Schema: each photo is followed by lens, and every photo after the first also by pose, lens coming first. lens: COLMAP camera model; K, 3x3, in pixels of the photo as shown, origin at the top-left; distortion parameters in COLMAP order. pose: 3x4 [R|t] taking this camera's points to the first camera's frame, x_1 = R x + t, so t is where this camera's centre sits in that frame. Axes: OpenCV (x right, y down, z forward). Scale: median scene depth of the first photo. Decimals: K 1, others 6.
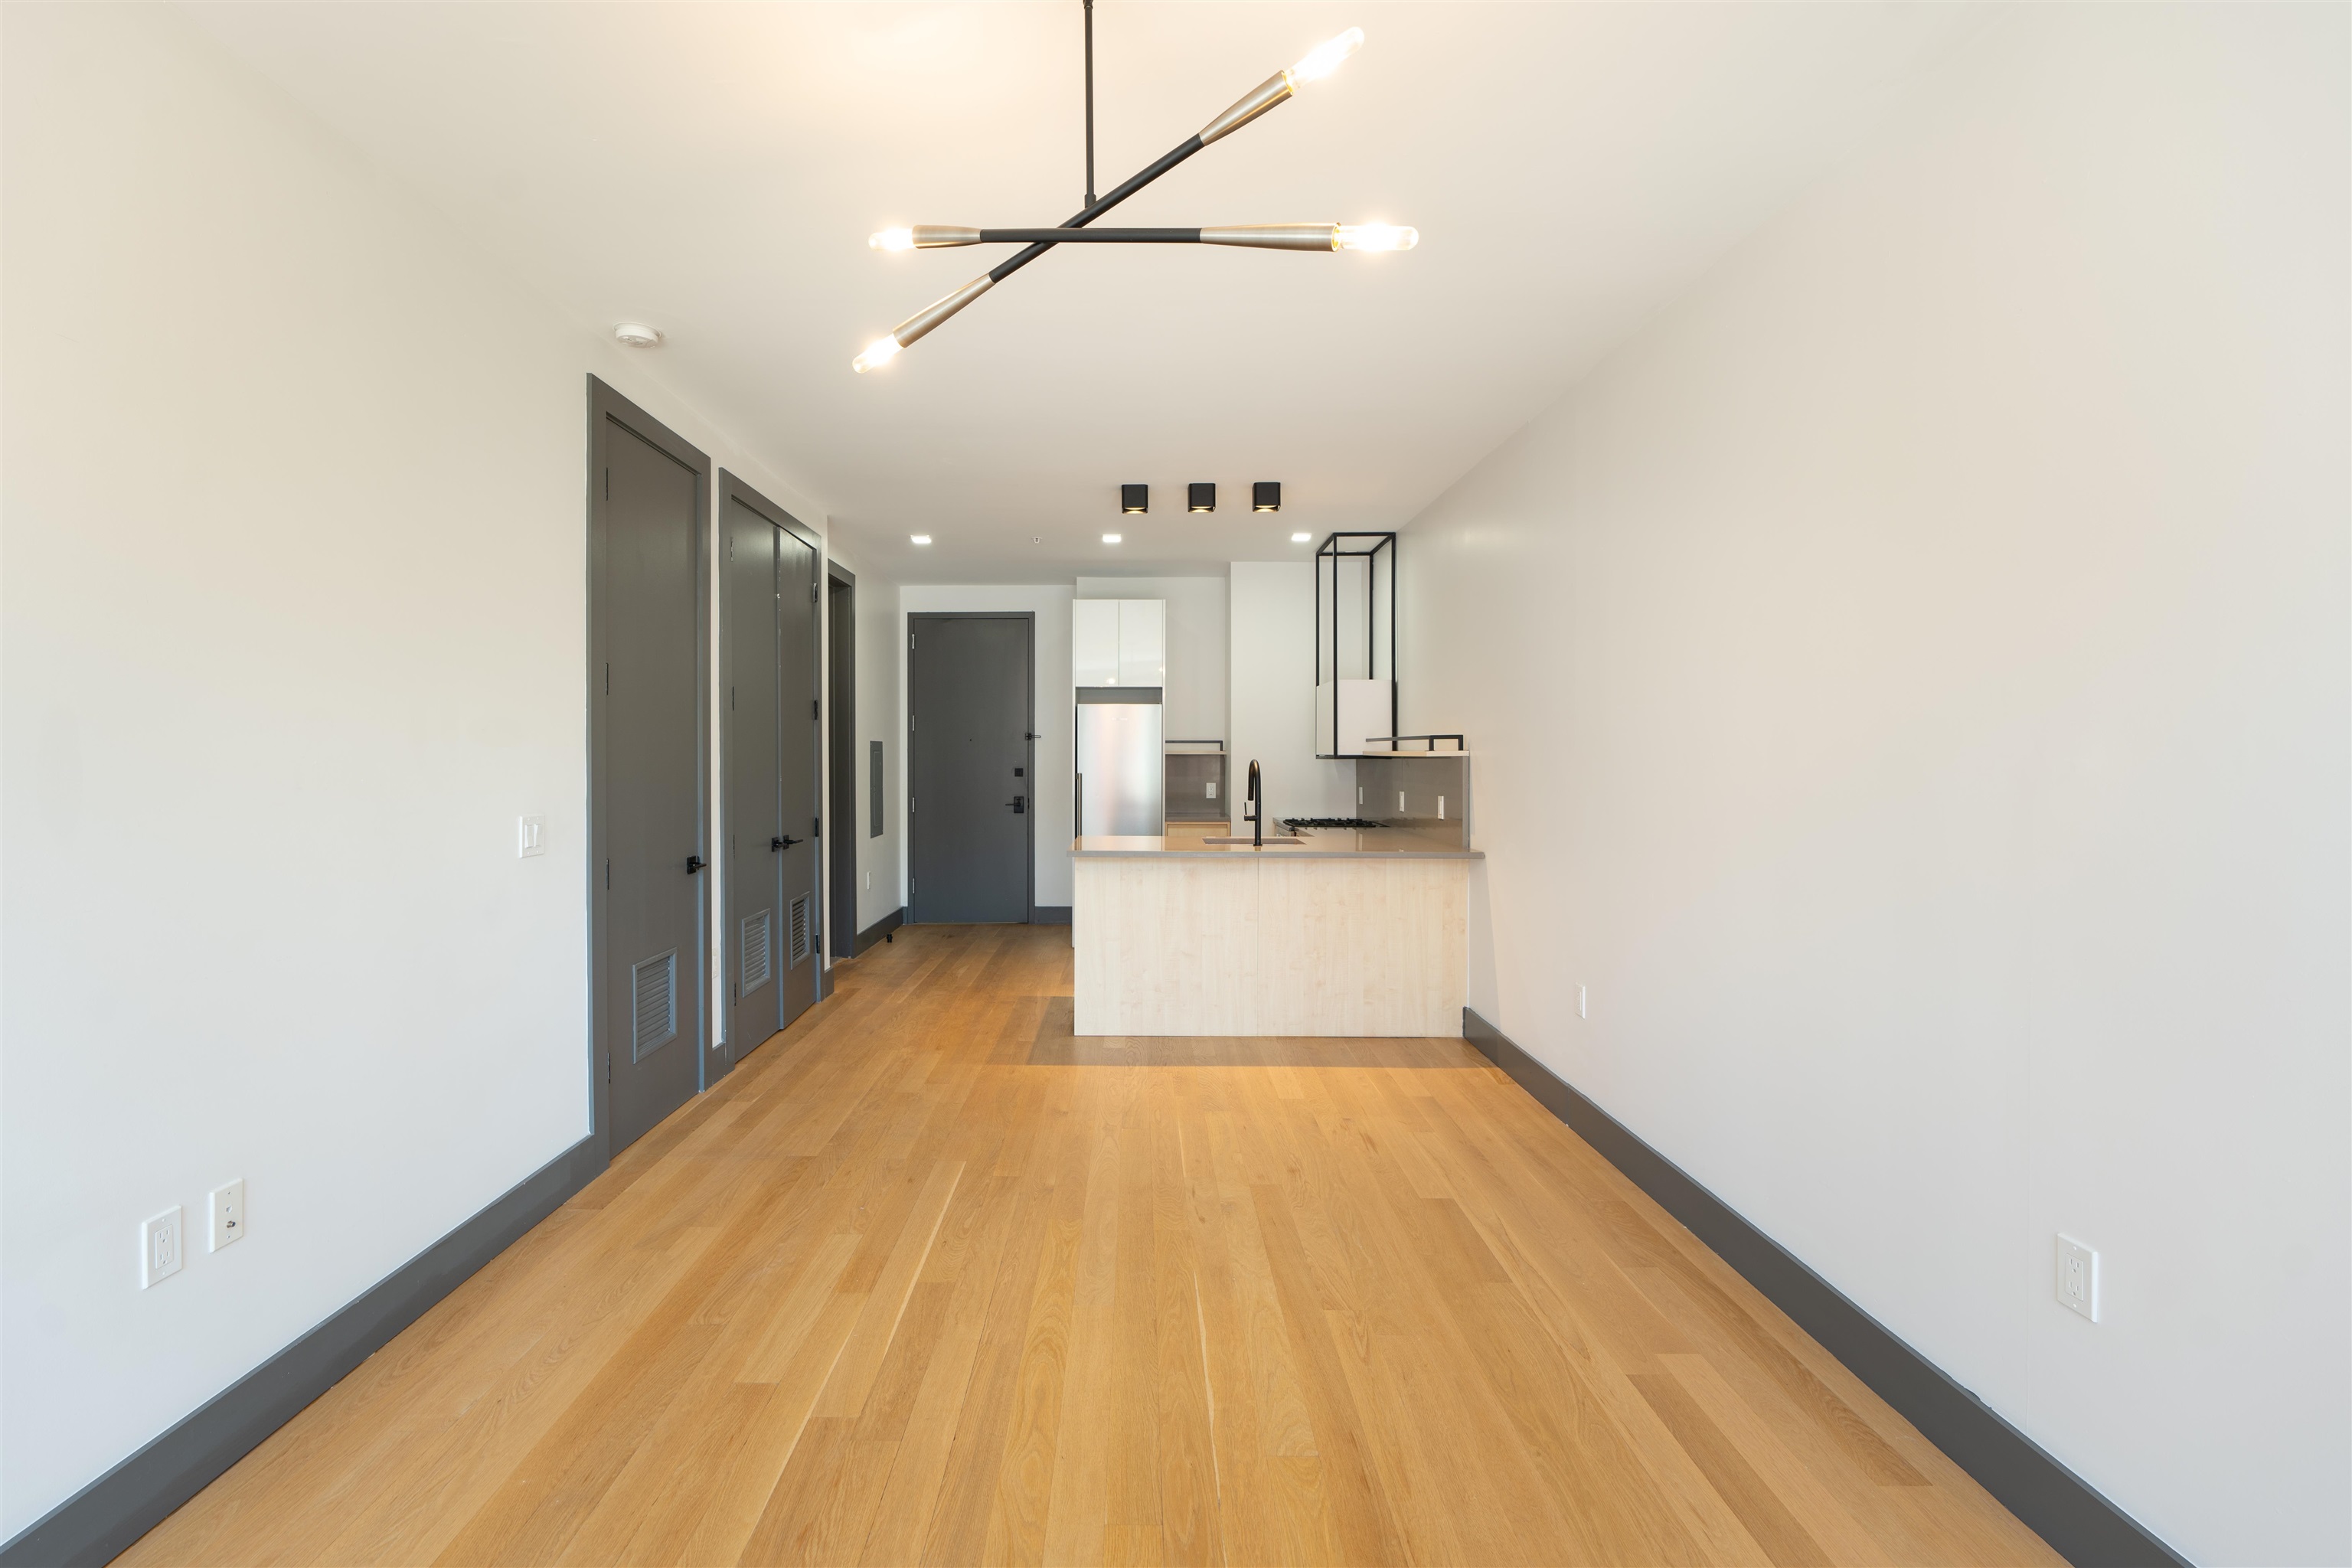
lens RADIAL K [[1079.9, 0, 1119.9], [0, 1079.9, 769.2], [0, 0, 1]] dist [-0.003423, 0.000695]
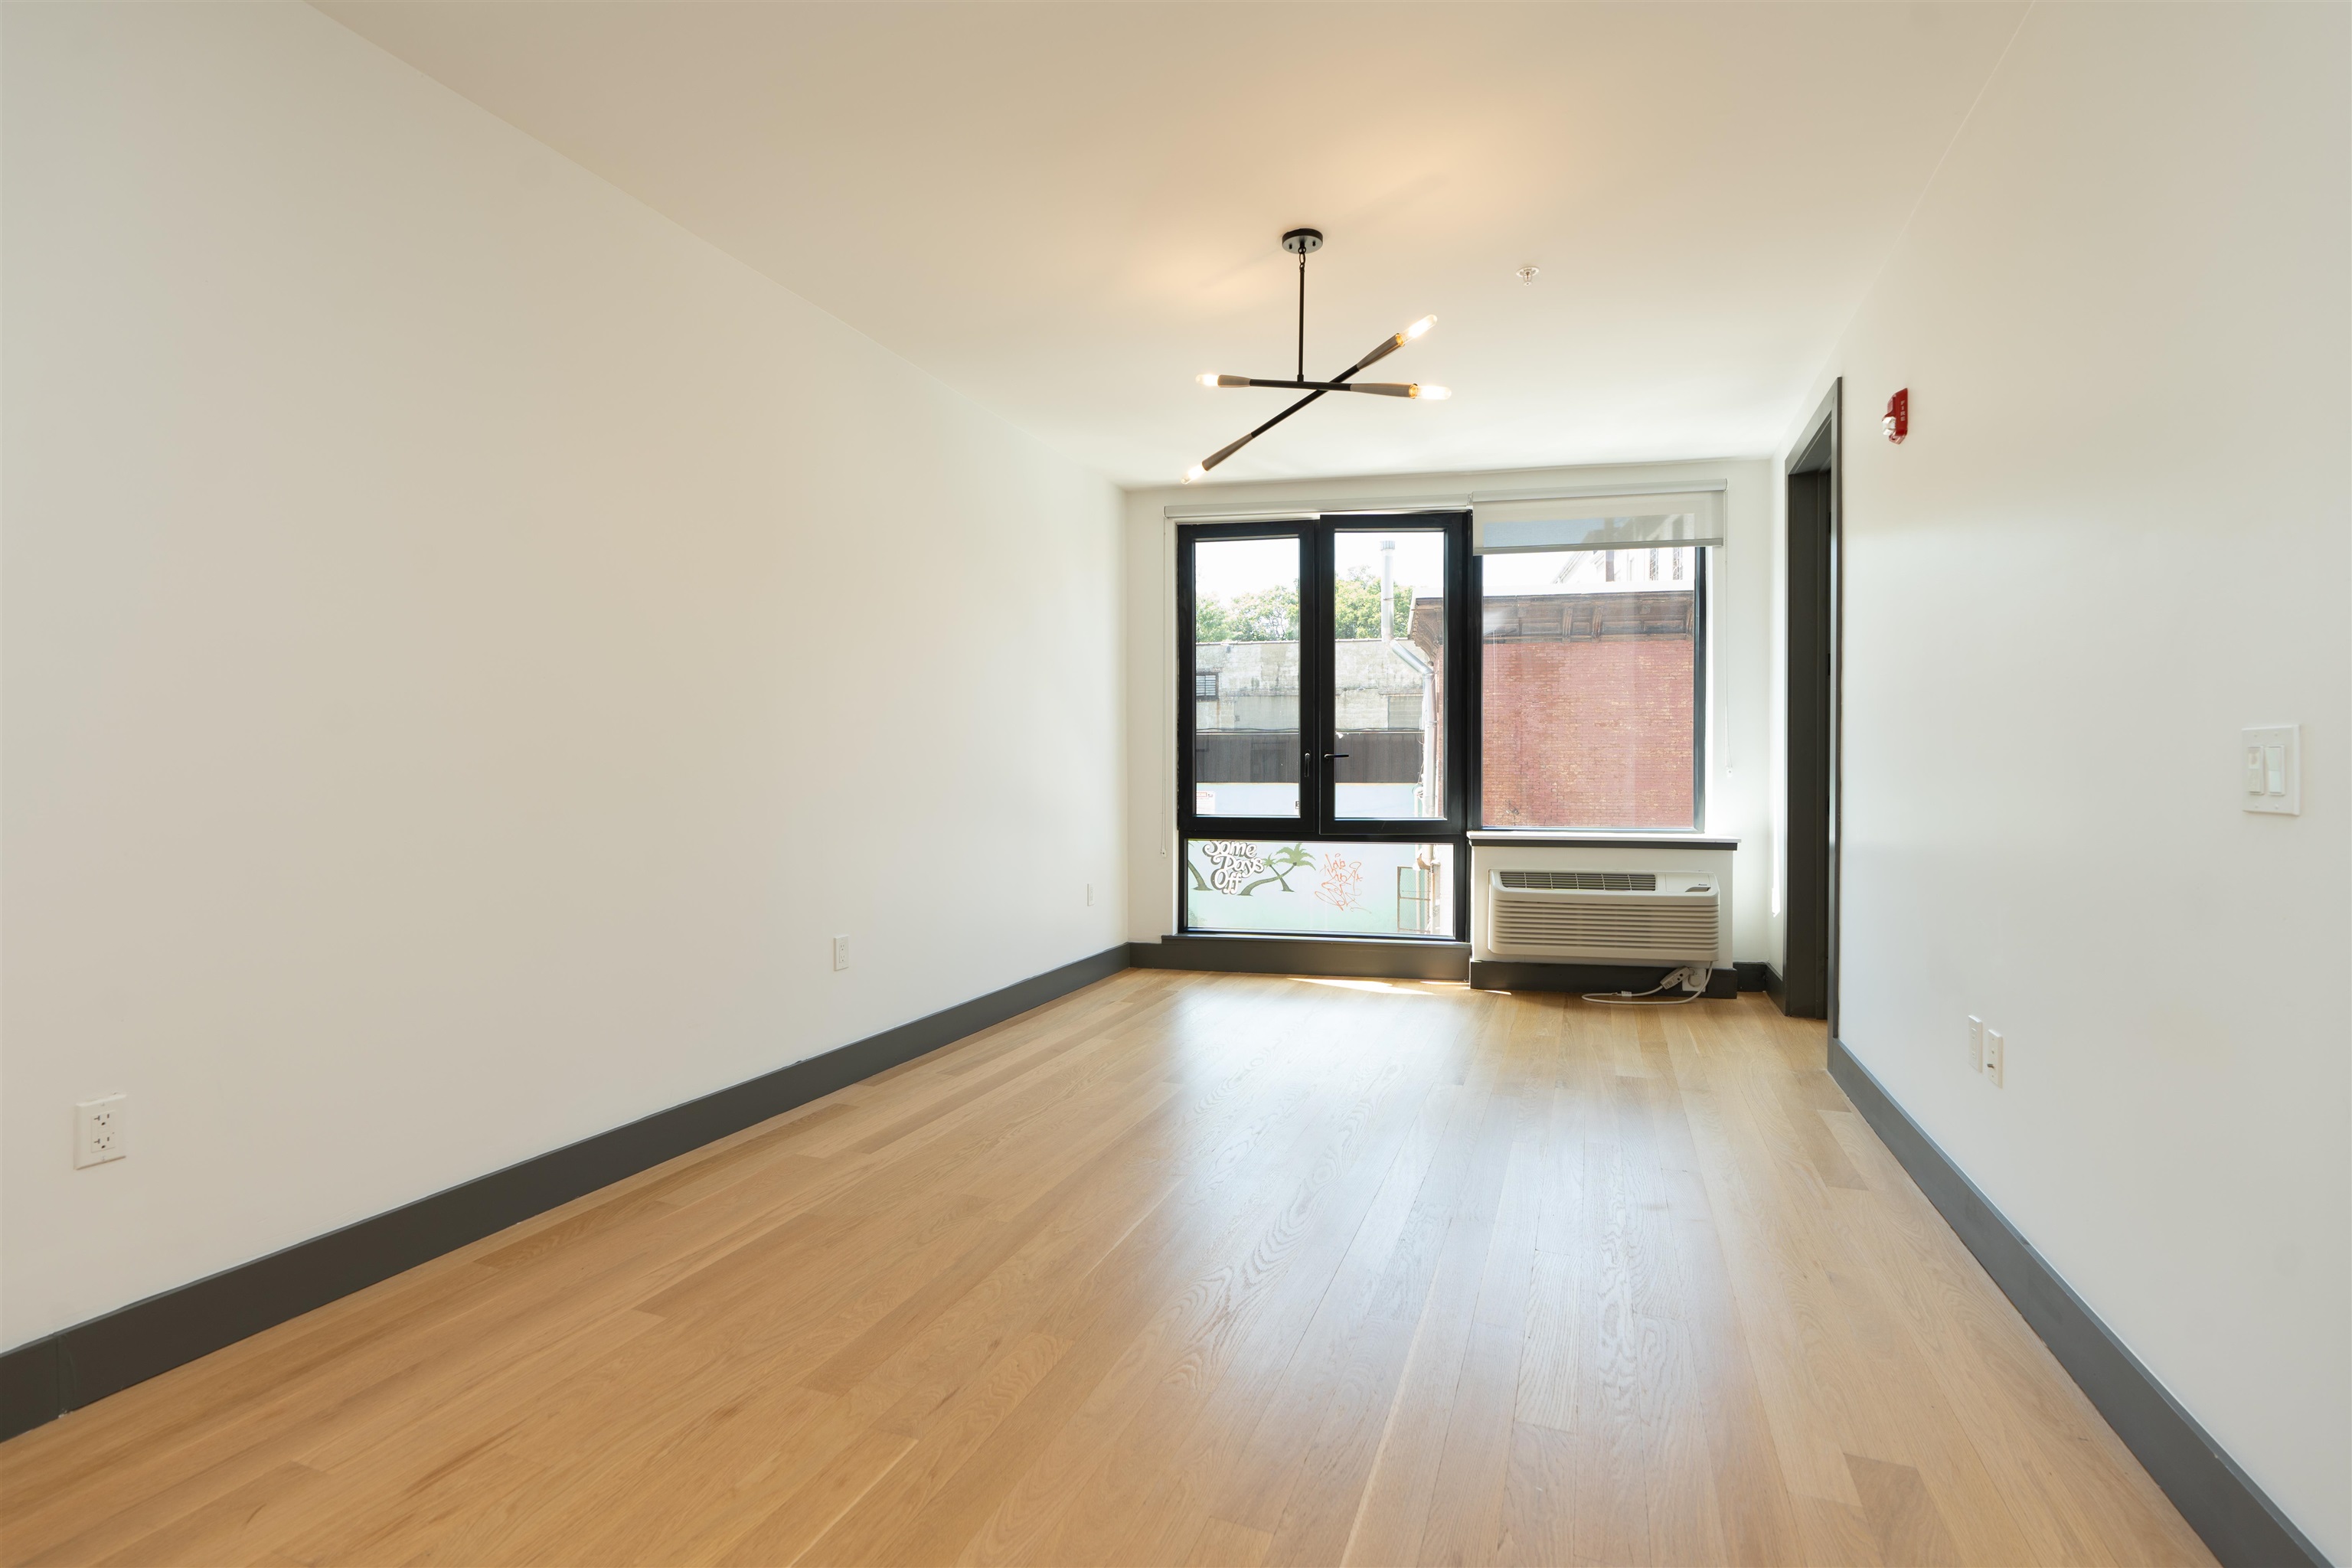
lens RADIAL K [[1081.7, 0, 1179.2], [0, 1081.7, 784.0], [0, 0, 1]] dist [-0.001287, 0.000480]
pose [[-0.939548, -0.005226, 0.342377, -0.158654], [0.003872, 0.999657, 0.025885, 0.032625], [-0.342395, 0.025646, -0.939206, 0.971079]]
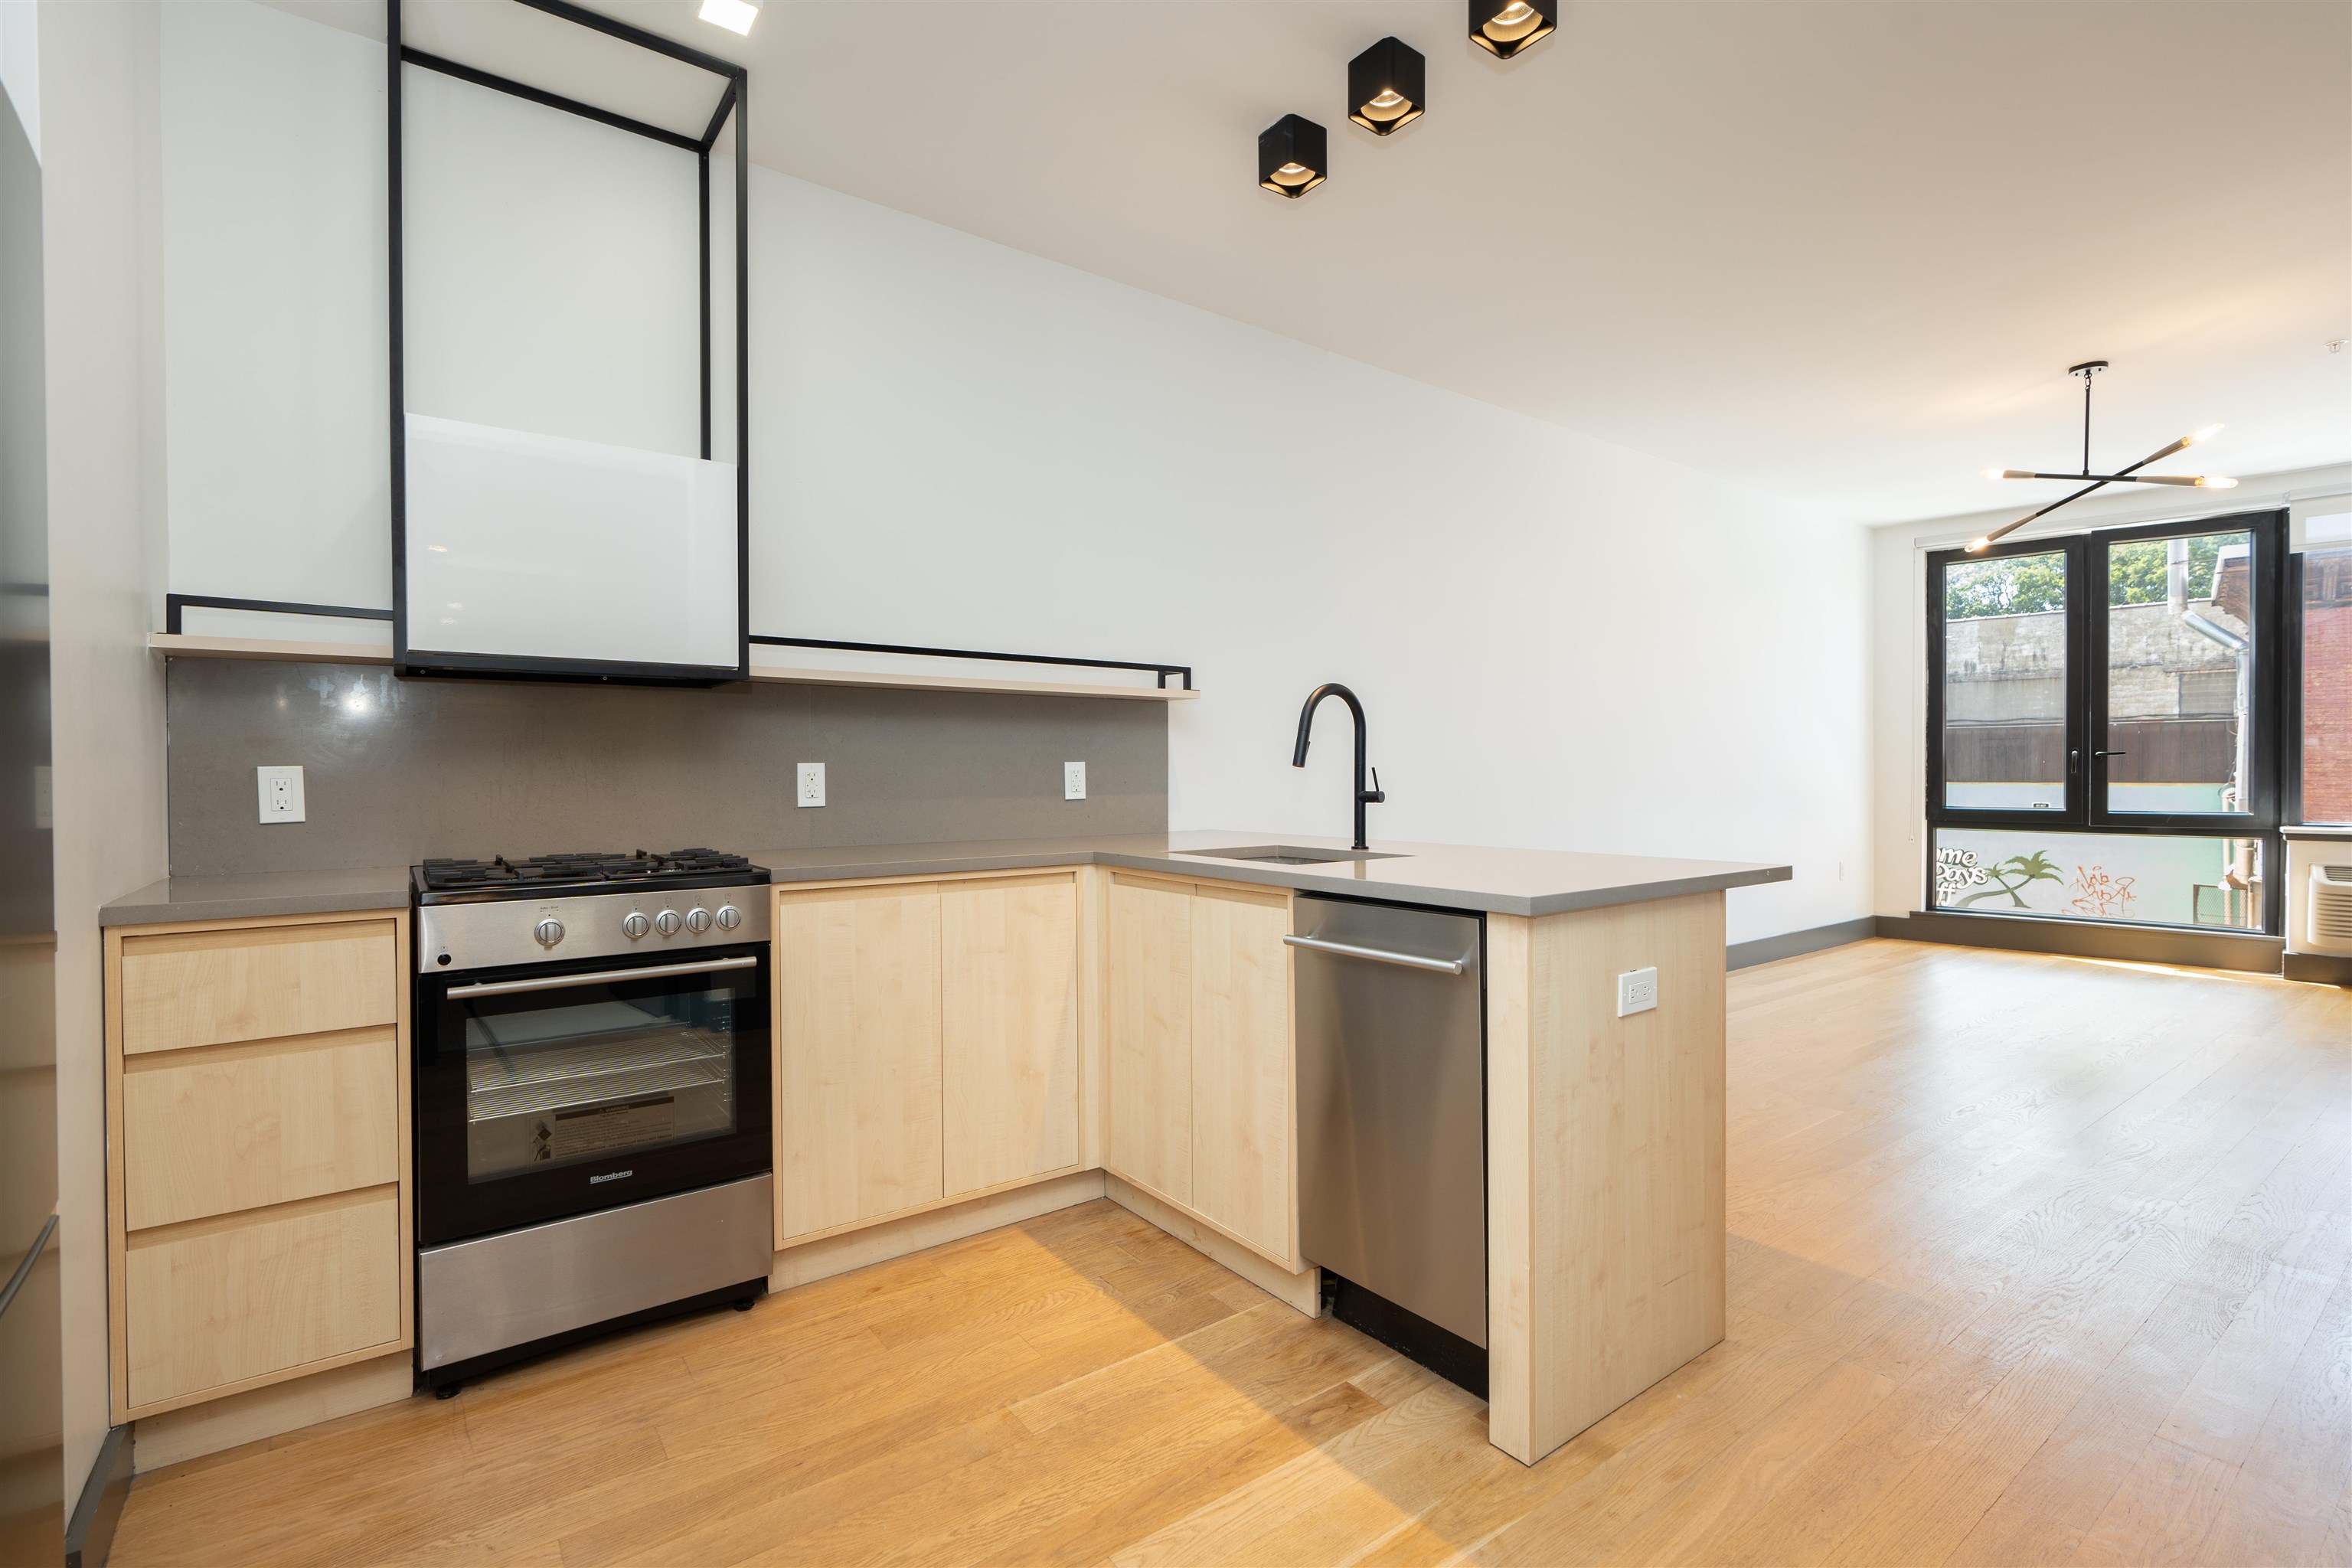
lens RADIAL K [[1057.1, 0, 1173.0], [0, 1057.1, 784.2], [0, 0, 1]] dist [-0.007401, 0.002080]
pose [[-0.604217, -0.007964, 0.796780, -0.231475], [0.014659, 0.999670, 0.021109, 0.027410], [-0.796685, 0.024435, -0.603901, 1.408393]]
